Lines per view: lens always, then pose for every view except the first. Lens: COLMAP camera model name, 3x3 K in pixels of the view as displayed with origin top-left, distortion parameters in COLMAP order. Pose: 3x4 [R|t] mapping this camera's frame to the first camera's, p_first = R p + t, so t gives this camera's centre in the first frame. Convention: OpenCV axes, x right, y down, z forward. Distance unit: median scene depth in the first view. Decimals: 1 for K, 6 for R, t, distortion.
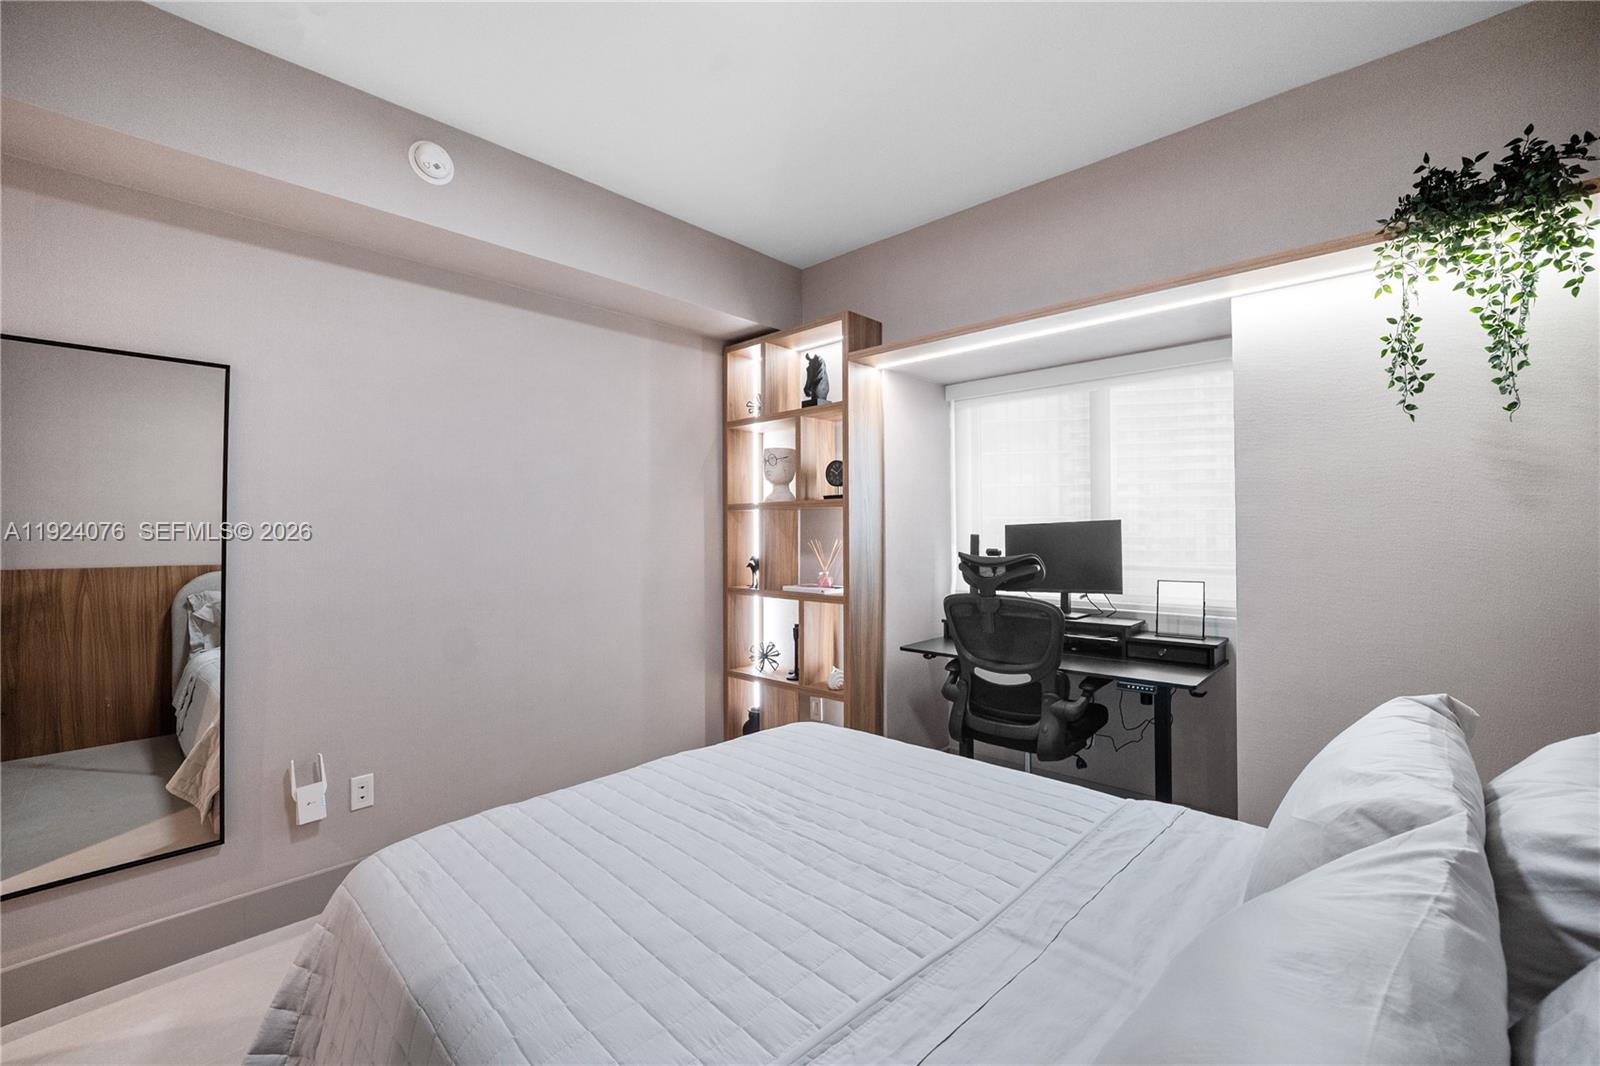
lens RADIAL K [[656.2, 0, 797.1], [0, 656.2, 524.3], [0, 0, 1]] dist [-0.029444, 0.000059]
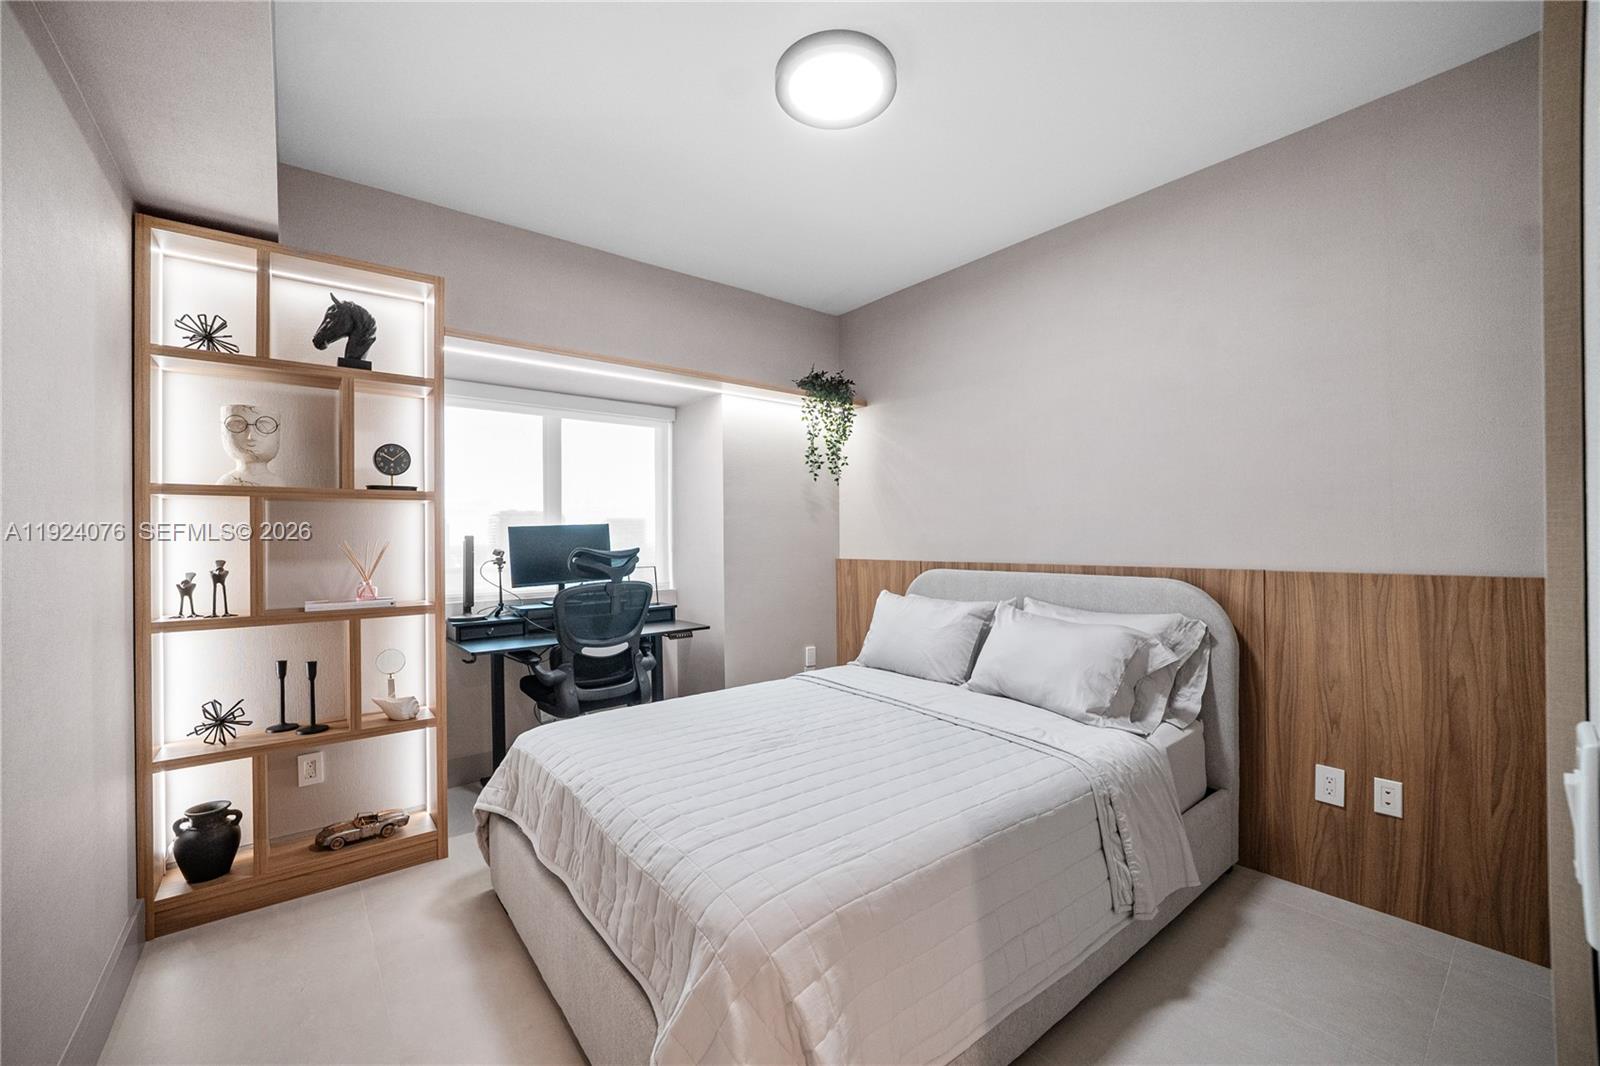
lens RADIAL K [[643.3, 0, 800.7], [0, 643.3, 538.7], [0, 0, 1]] dist [-0.029770, 0.008298]
pose [[0.132844, 0.004766, 0.991126, -0.840453], [0.001099, 0.999987, -0.004956, 0.033422], [-0.991136, 0.001748, 0.132837, 0.494979]]
